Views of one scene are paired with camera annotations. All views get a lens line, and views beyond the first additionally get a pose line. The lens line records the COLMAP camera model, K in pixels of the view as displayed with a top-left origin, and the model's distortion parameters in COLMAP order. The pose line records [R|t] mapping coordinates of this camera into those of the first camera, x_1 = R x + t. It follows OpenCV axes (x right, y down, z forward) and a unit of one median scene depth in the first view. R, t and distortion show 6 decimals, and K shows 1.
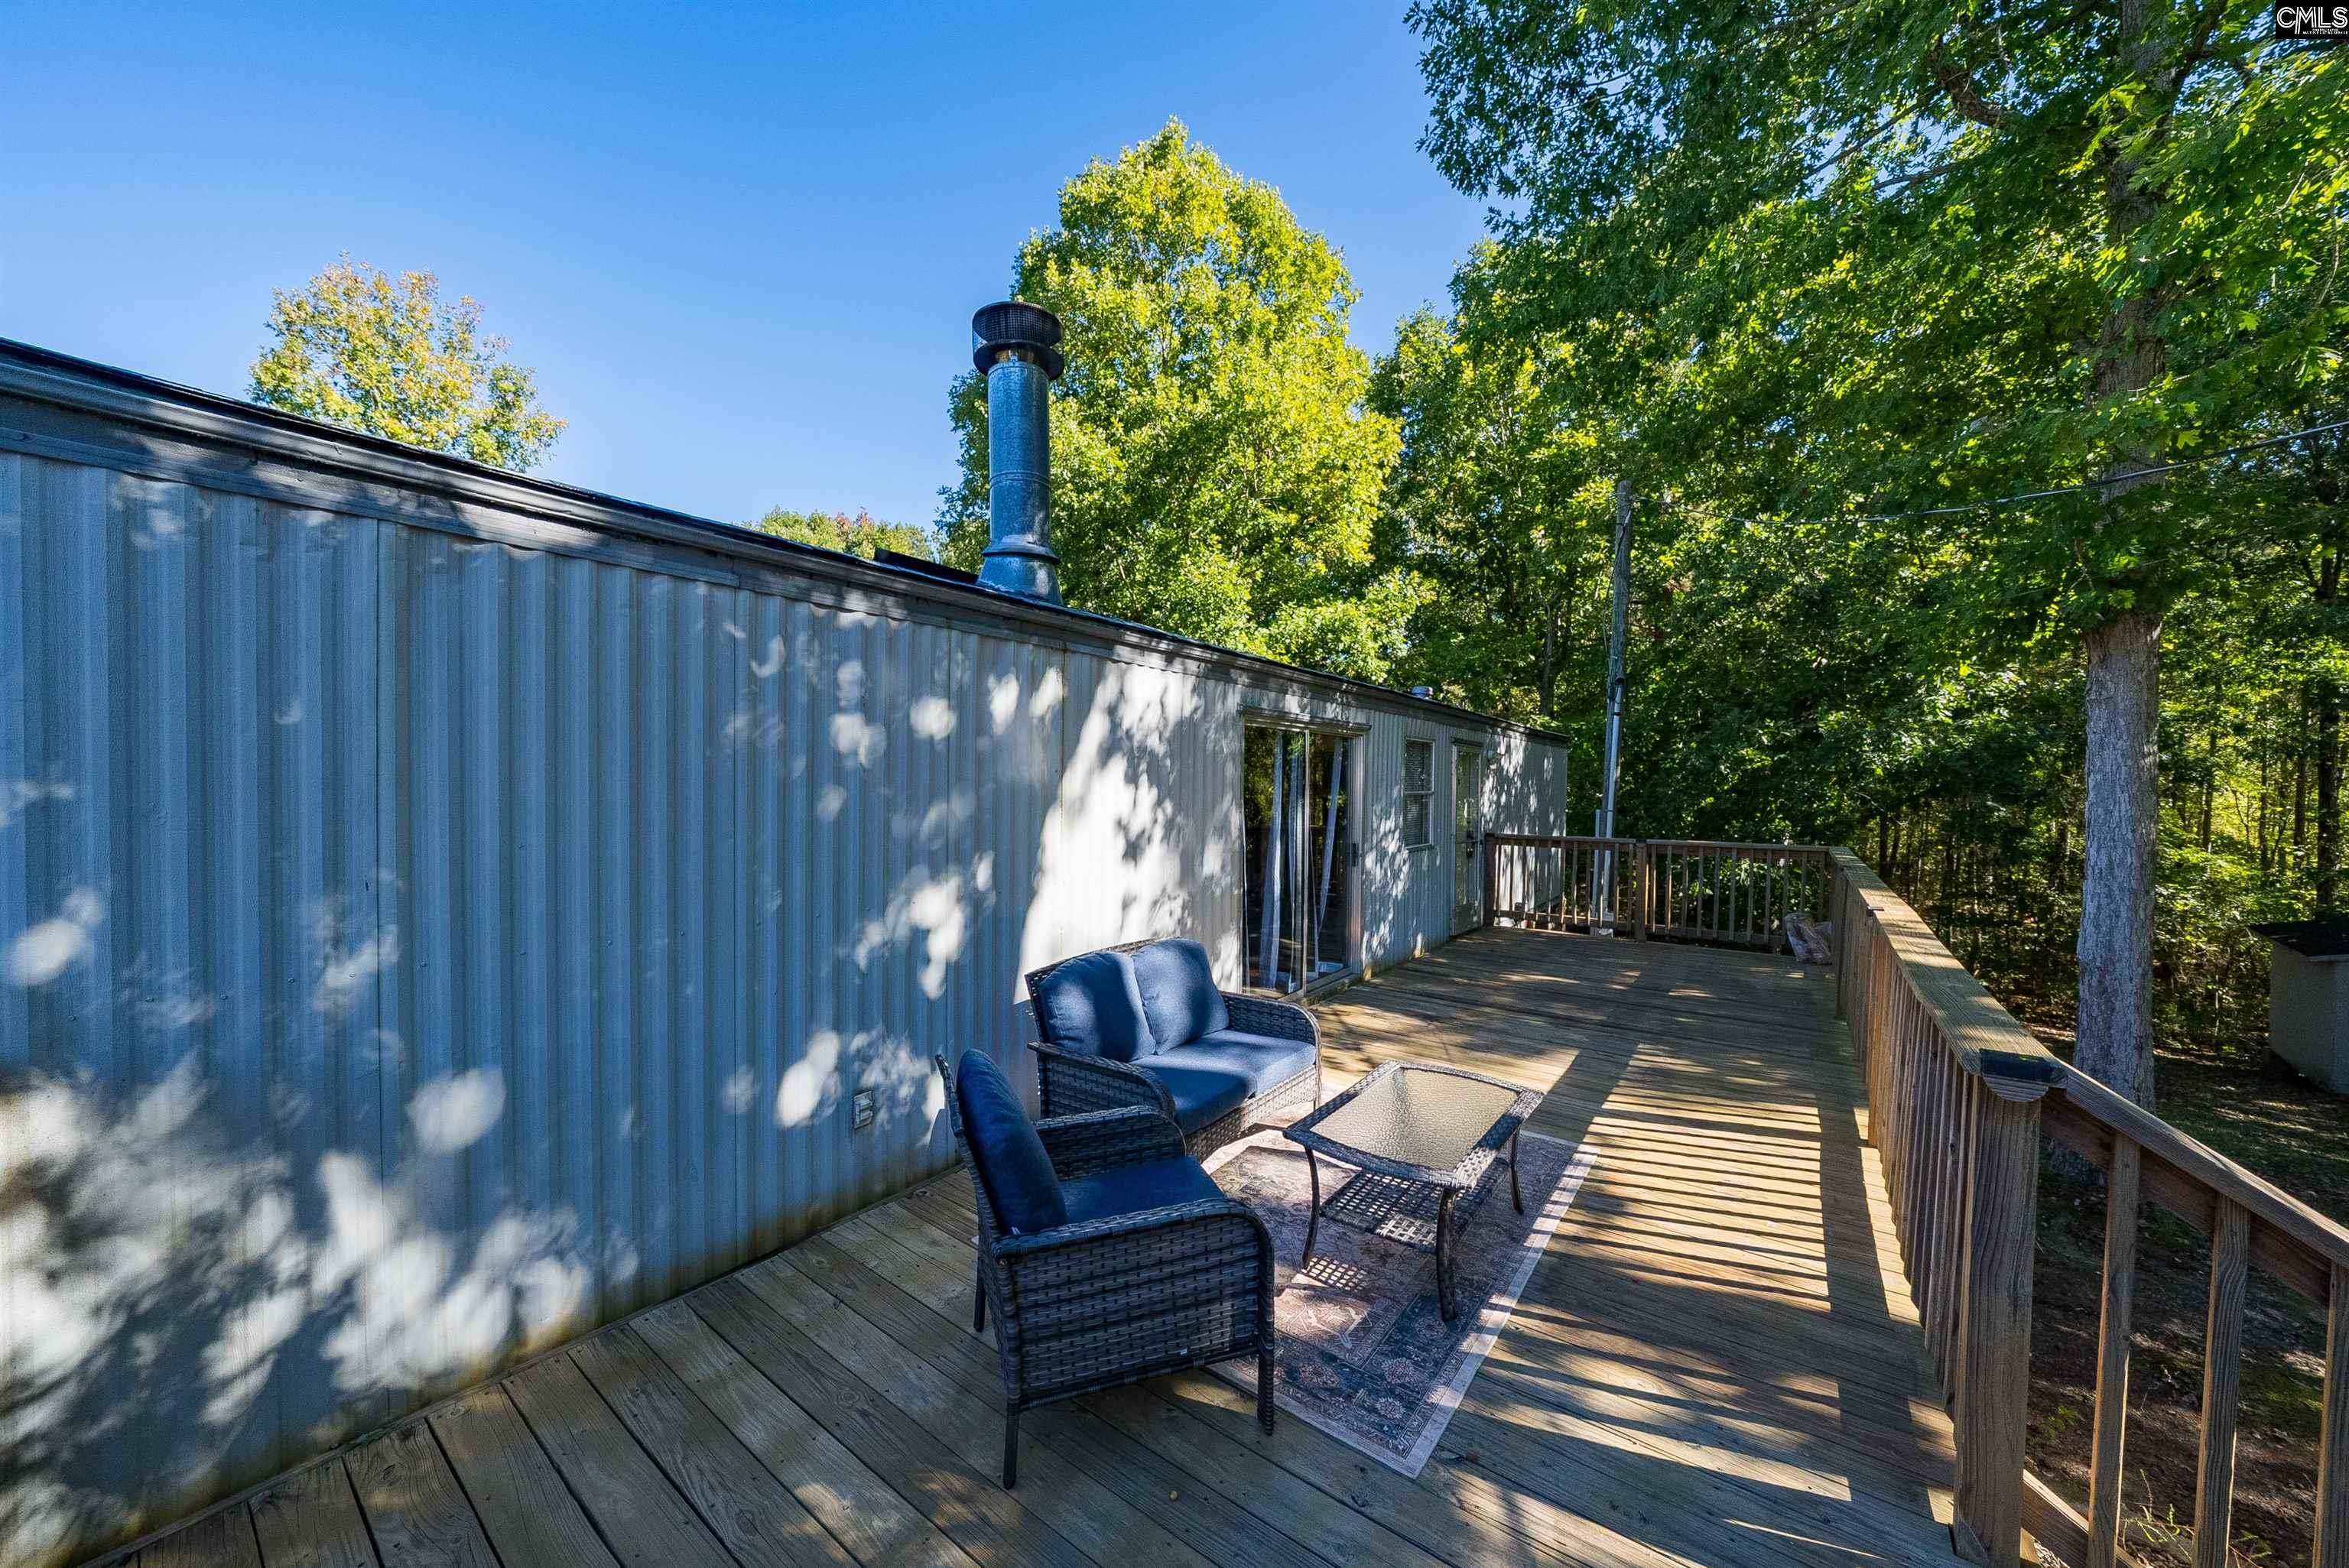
lens RADIAL K [[814.1, 0, 1158.4], [0, 814.1, 798.6], [0, 0, 1]] dist [-0.005208, -0.000229]
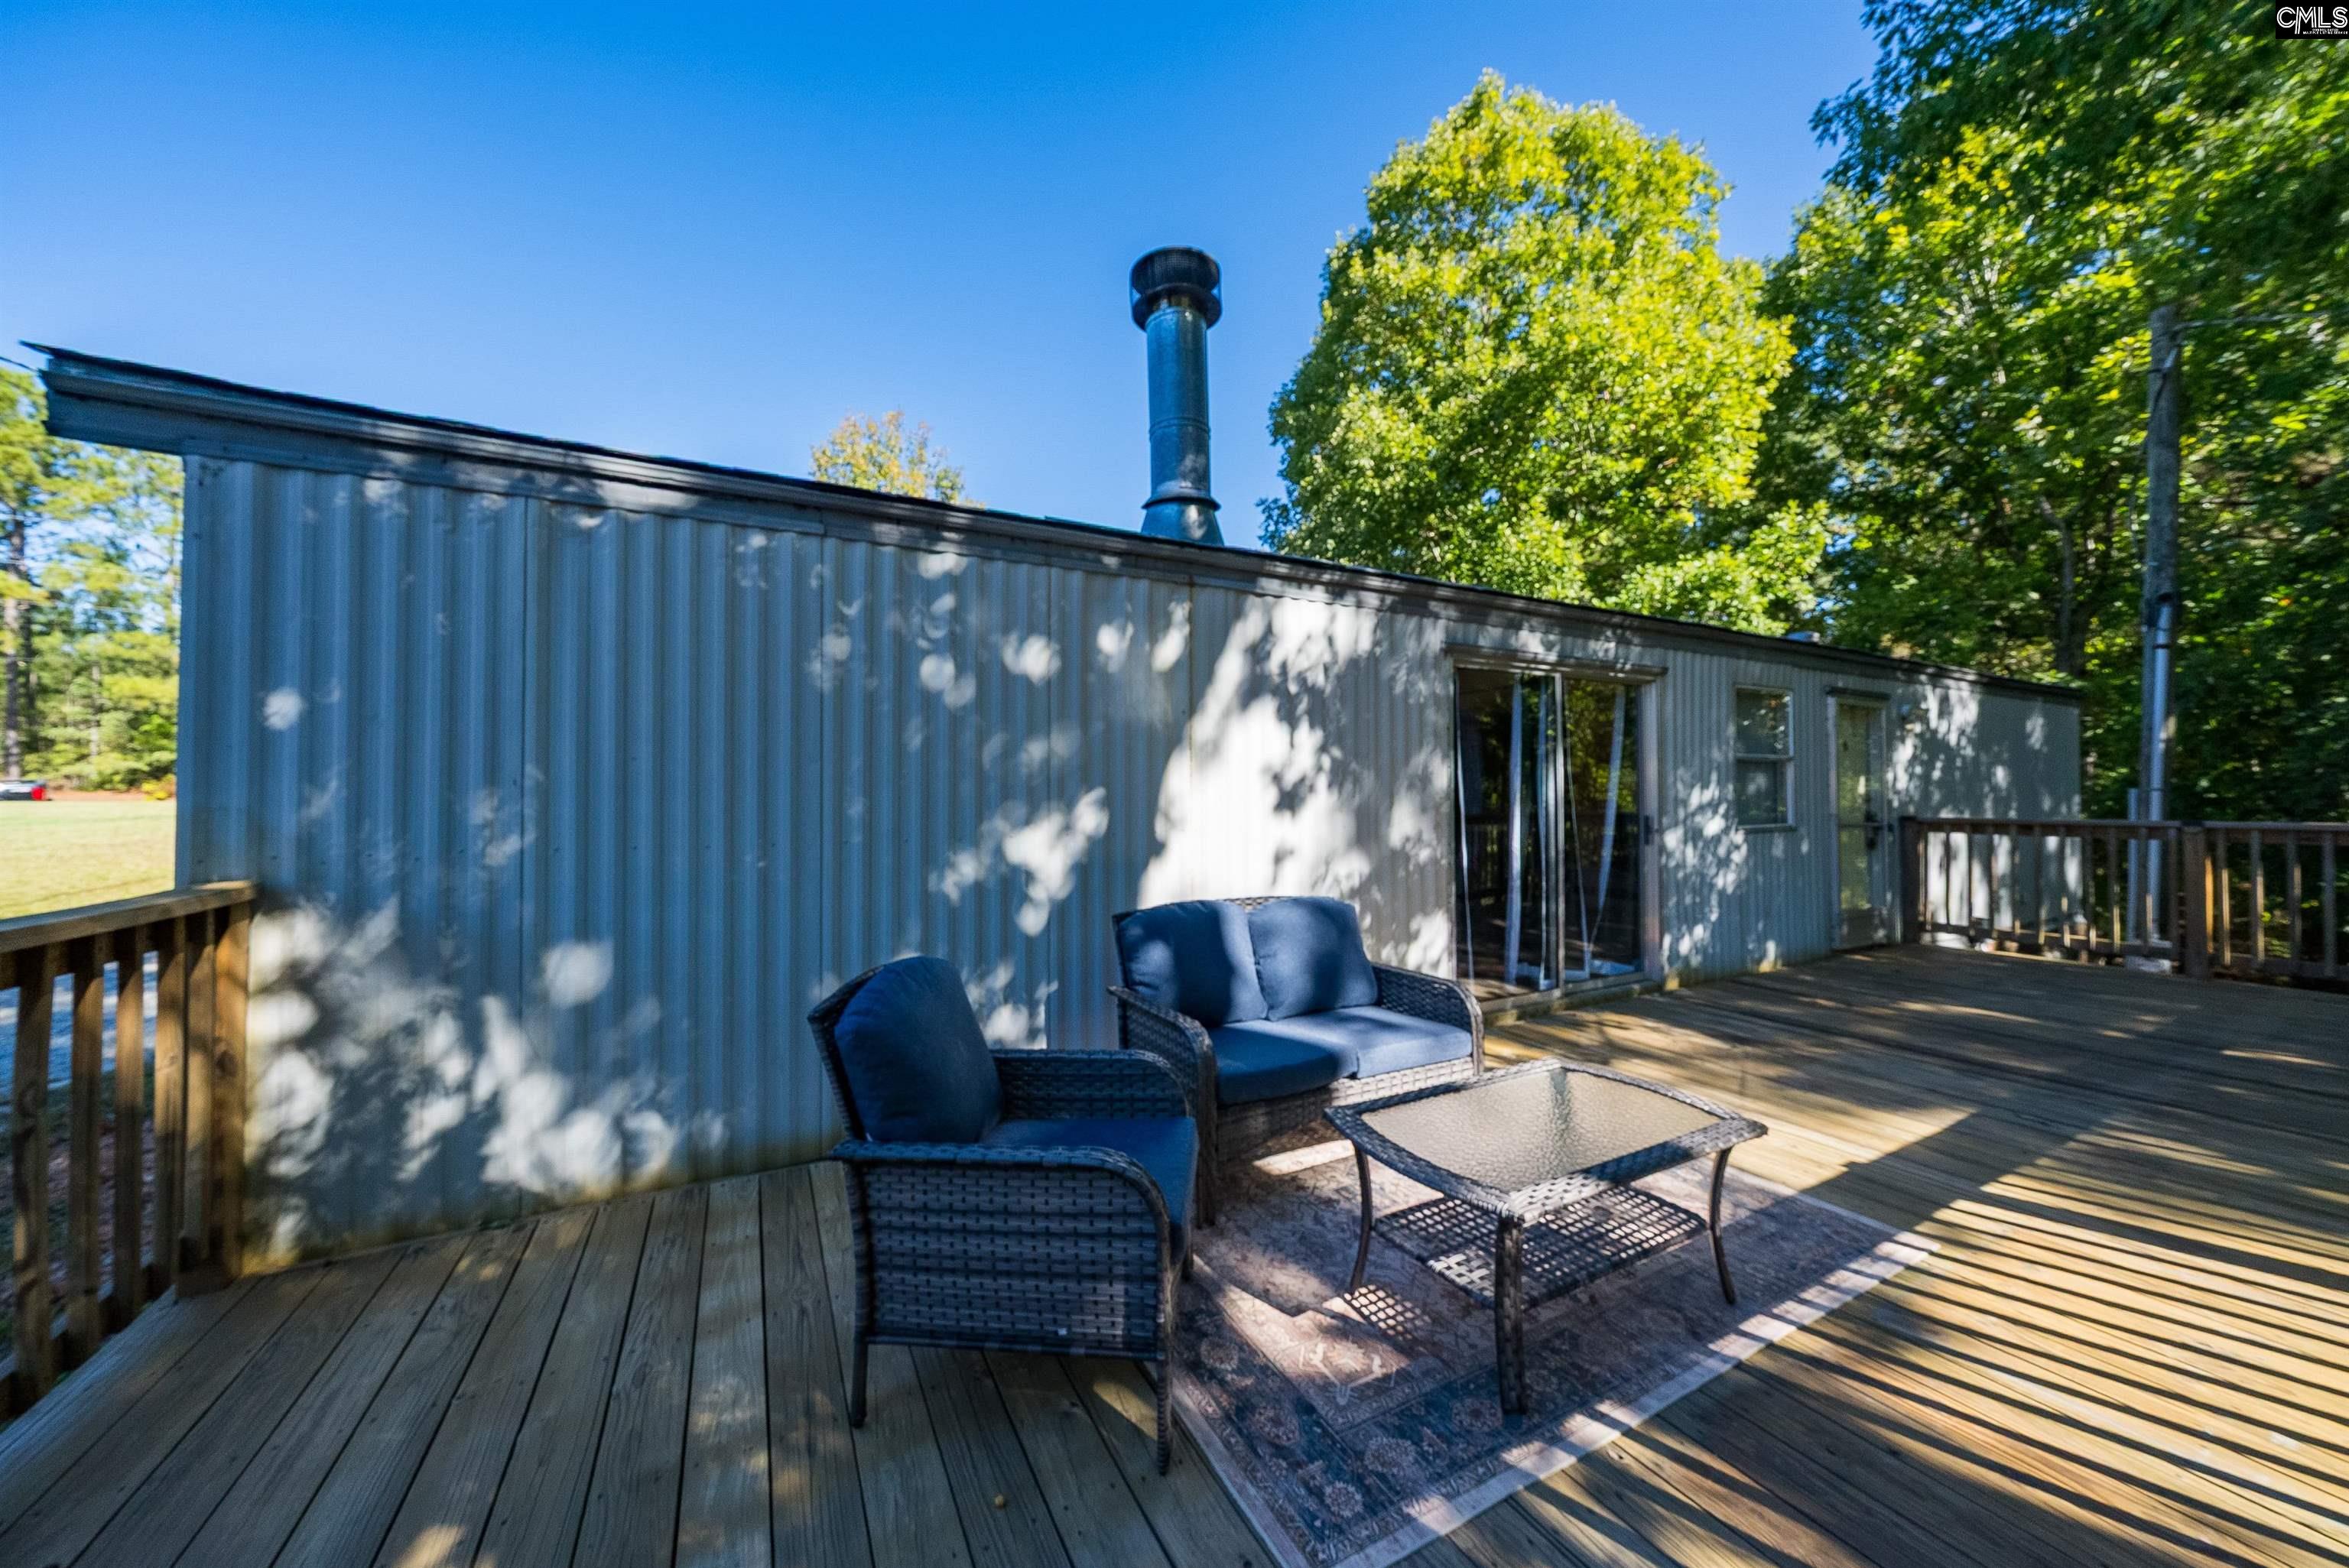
lens RADIAL K [[794.9, 0, 1170.3], [0, 794.9, 782.1], [0, 0, 1]] dist [-0.002794, -0.000209]
pose [[0.906318, -0.020749, -0.422087, 0.192033], [0.005130, 0.999261, -0.038105, 0.063972], [0.422566, 0.032370, 0.905754, 0.122247]]
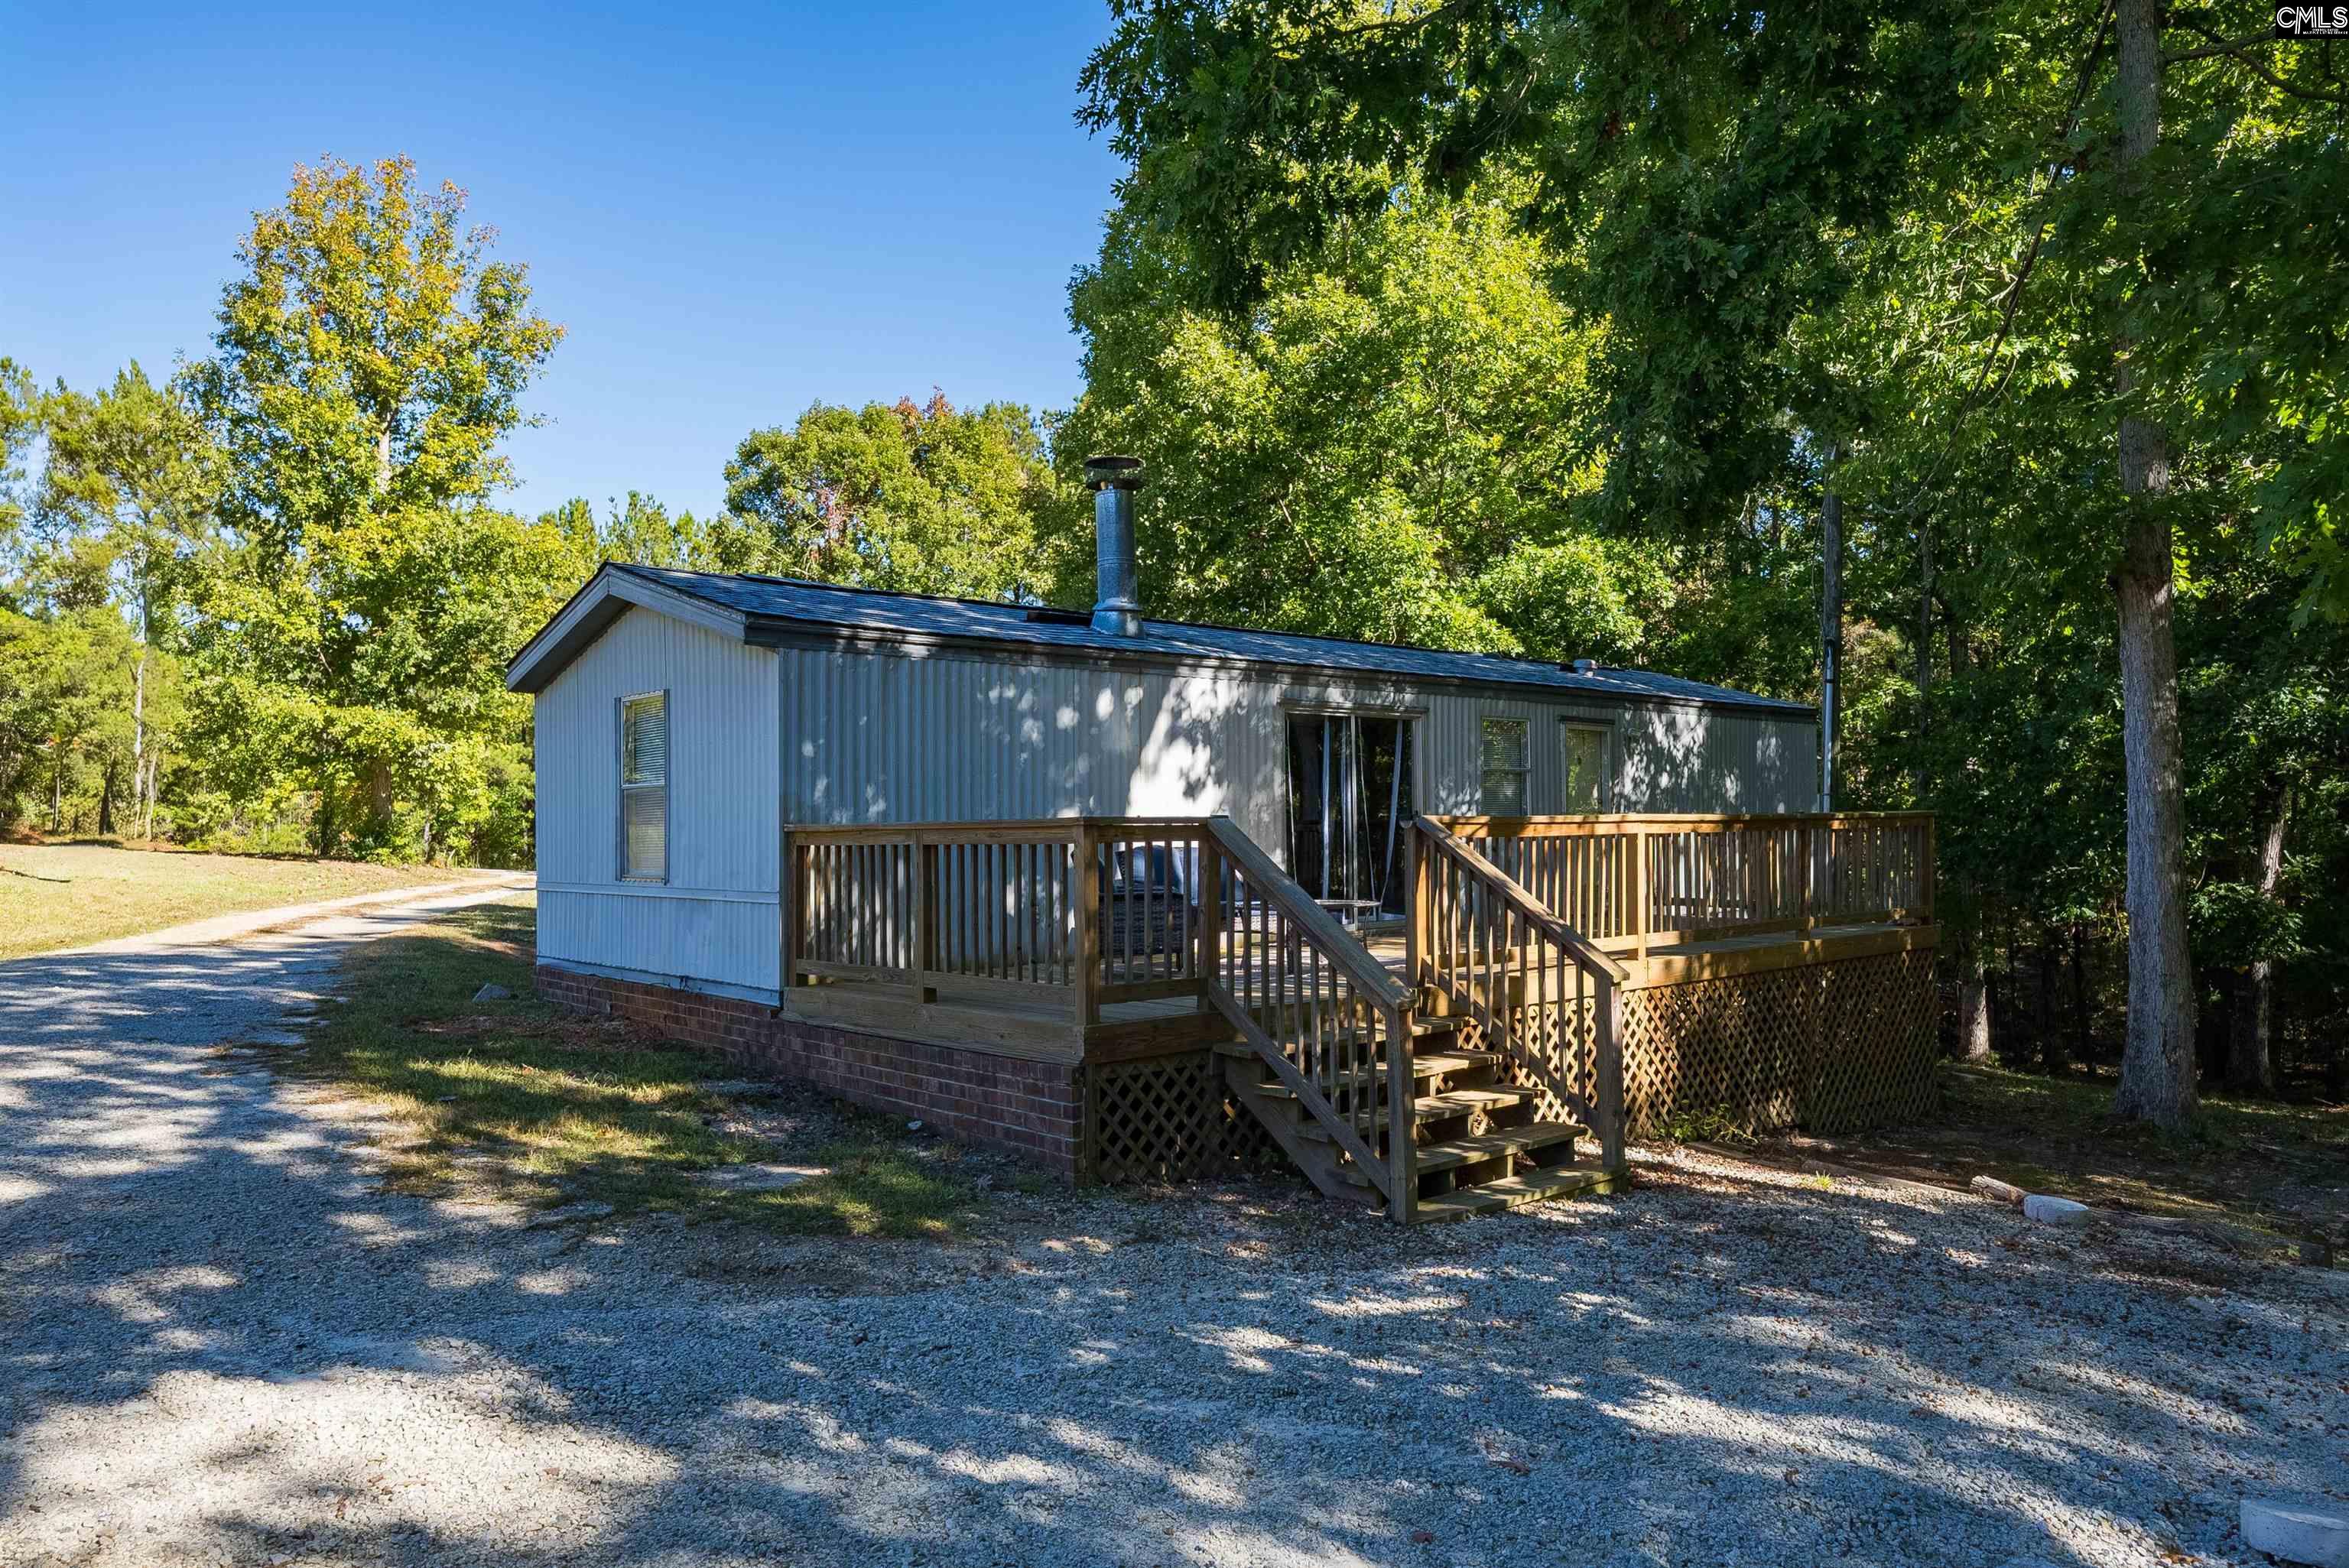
lens RADIAL K [[1618.2, 0, 1179.2], [0, 1618.2, 786.7], [0, 0, 1]] dist [0.001573, 0.002374]
pose [[0.982920, -0.022690, -0.182630, 0.428050], [0.014709, 0.998882, -0.044937, 0.153225], [0.183445, 0.041483, 0.982154, -1.692249]]
